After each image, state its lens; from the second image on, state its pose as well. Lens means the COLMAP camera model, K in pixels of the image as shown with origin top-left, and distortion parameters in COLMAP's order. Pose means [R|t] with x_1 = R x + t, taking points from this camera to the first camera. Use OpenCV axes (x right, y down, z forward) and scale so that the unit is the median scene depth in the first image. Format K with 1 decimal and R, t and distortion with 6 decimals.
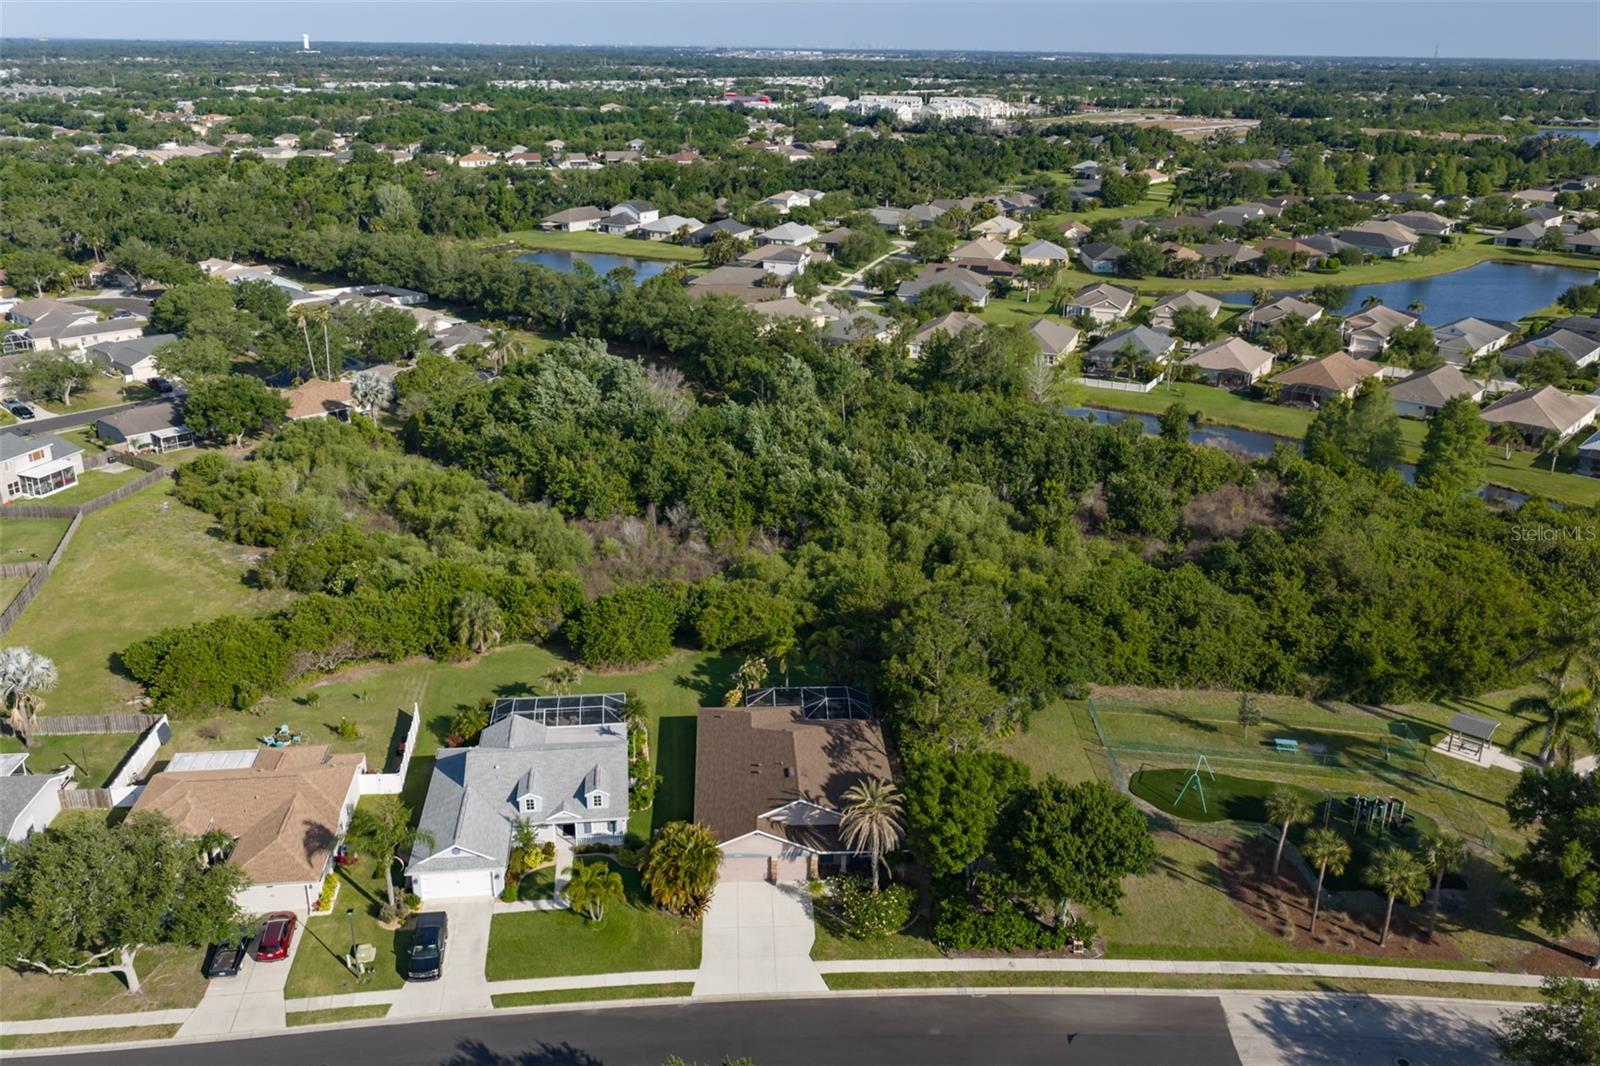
lens RADIAL K [[1321.3, 0, 805.2], [0, 1321.3, 535.5], [0, 0, 1]] dist [0.015960, -0.028575]
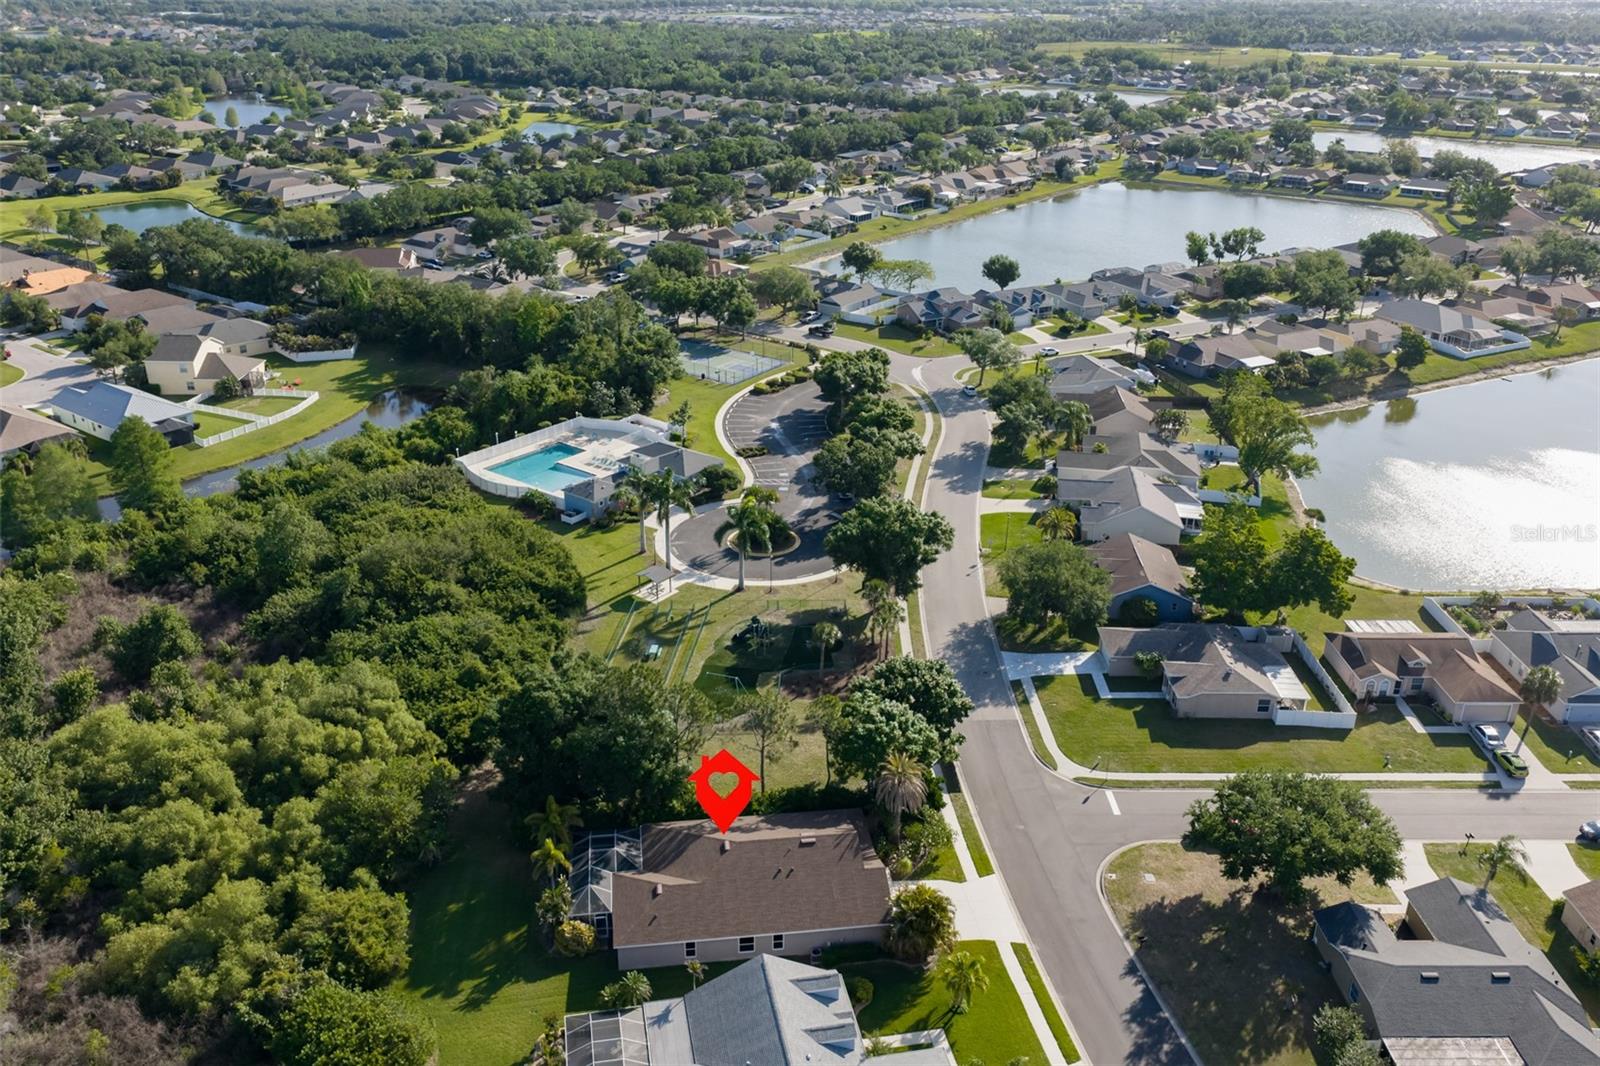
lens RADIAL K [[1321.3, 0, 805.2], [0, 1321.3, 535.5], [0, 0, 1]] dist [0.015960, -0.028575]
pose [[-0.077891, -0.413473, 0.907178, -0.840412], [0.338920, 0.844767, 0.414128, -0.457691], [-0.937585, 0.339717, 0.074335, 0.775492]]
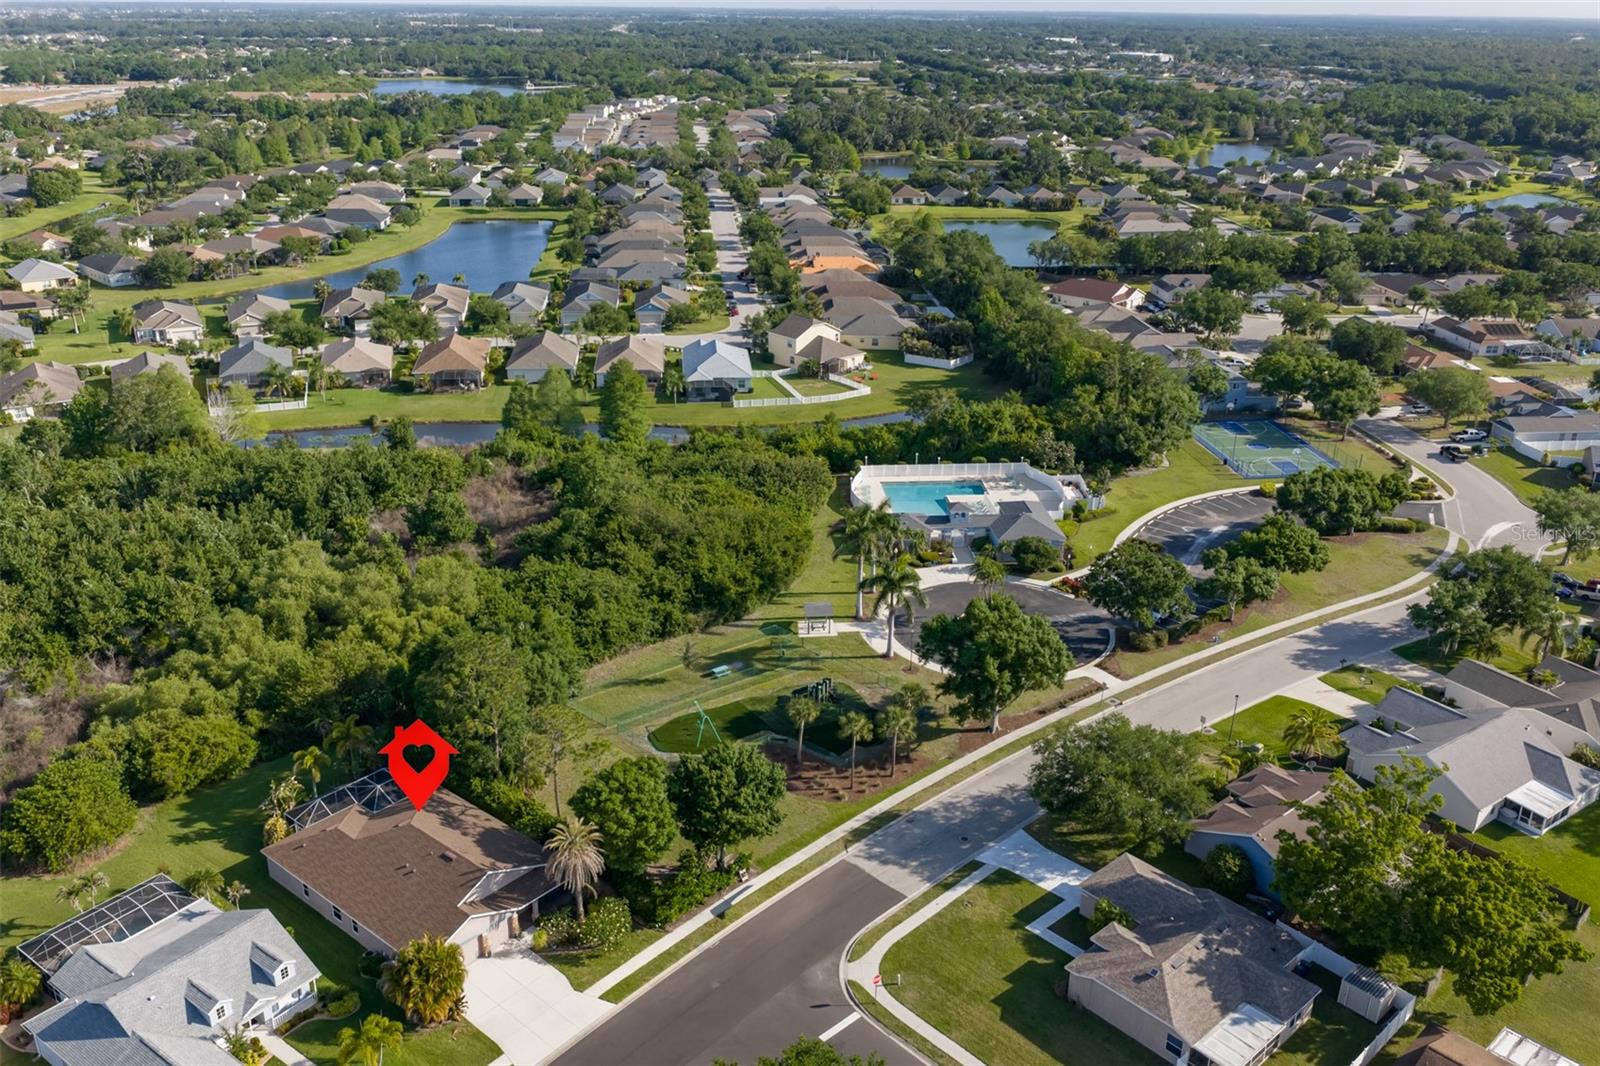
lens RADIAL K [[1321.3, 0, 805.2], [0, 1321.3, 535.5], [0, 0, 1]] dist [0.015960, -0.028575]
pose [[0.680543, -0.277491, 0.678130, -0.427024], [0.251778, 0.957718, 0.139224, -0.128662], [-0.688091, 0.075990, 0.721634, 0.030090]]
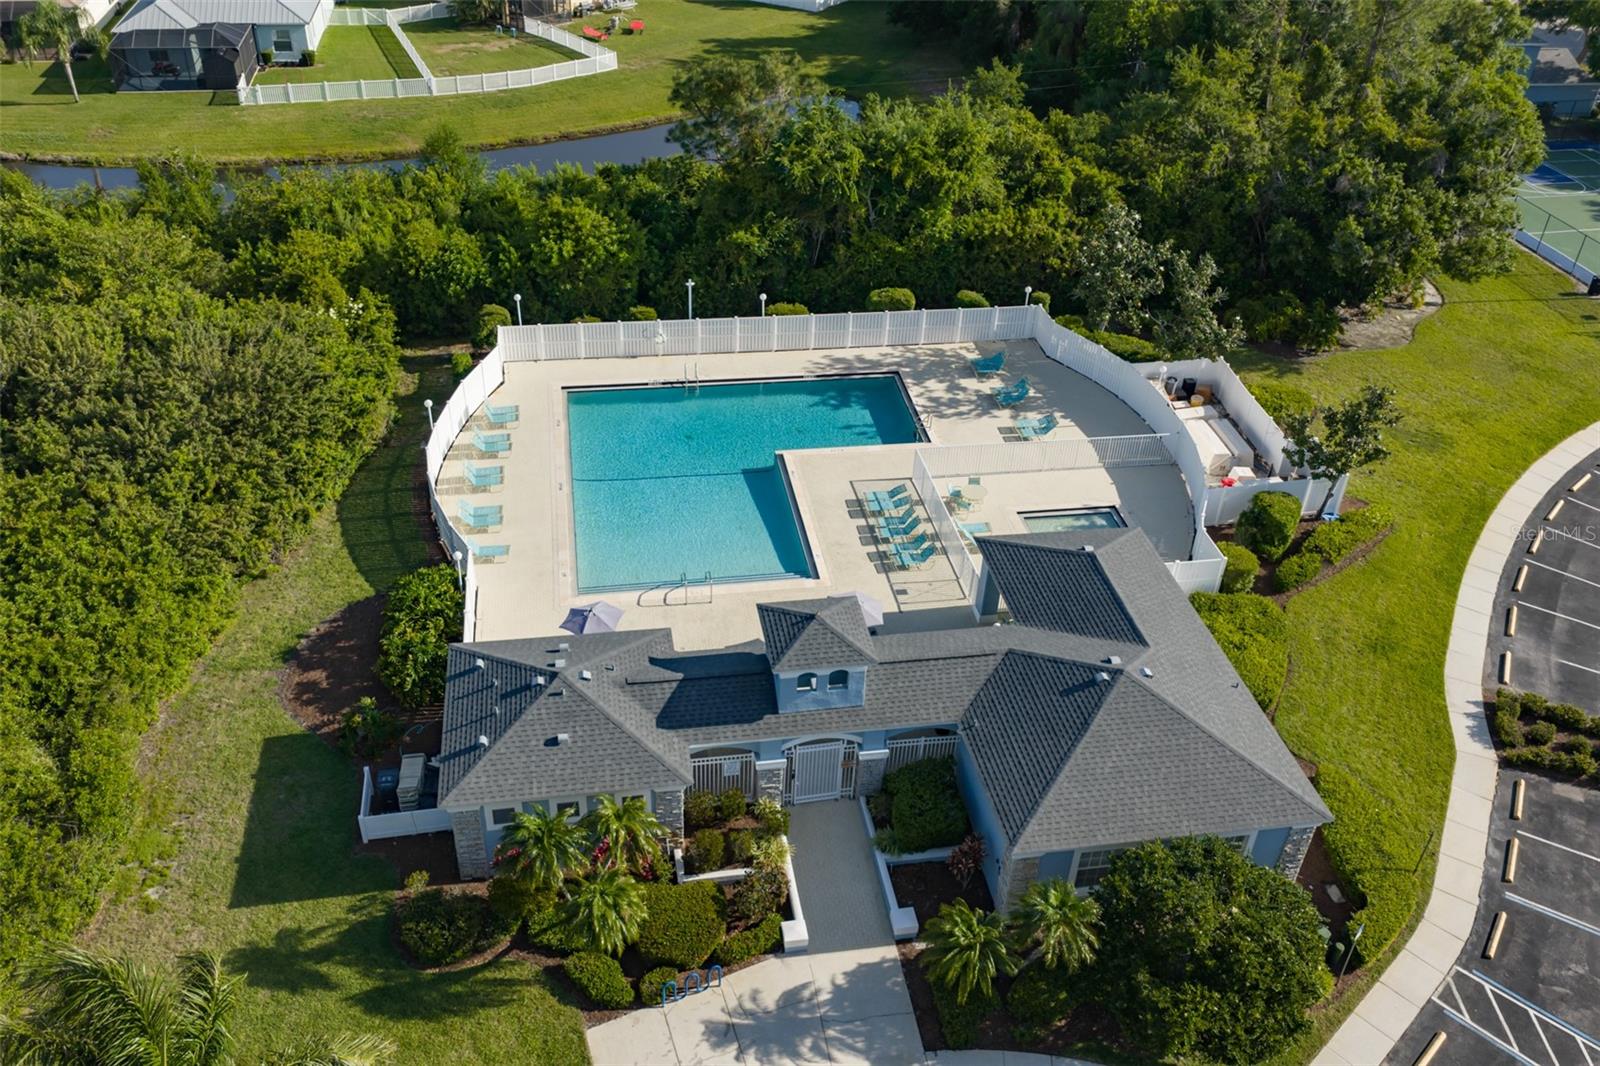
lens RADIAL K [[1321.3, 0, 805.2], [0, 1321.3, 535.5], [0, 0, 1]] dist [0.015960, -0.028575]
pose [[0.616399, -0.442700, 0.651206, 0.621238], [0.242339, 0.893510, 0.378036, -0.042298], [-0.749215, -0.075209, 0.658042, 0.865640]]
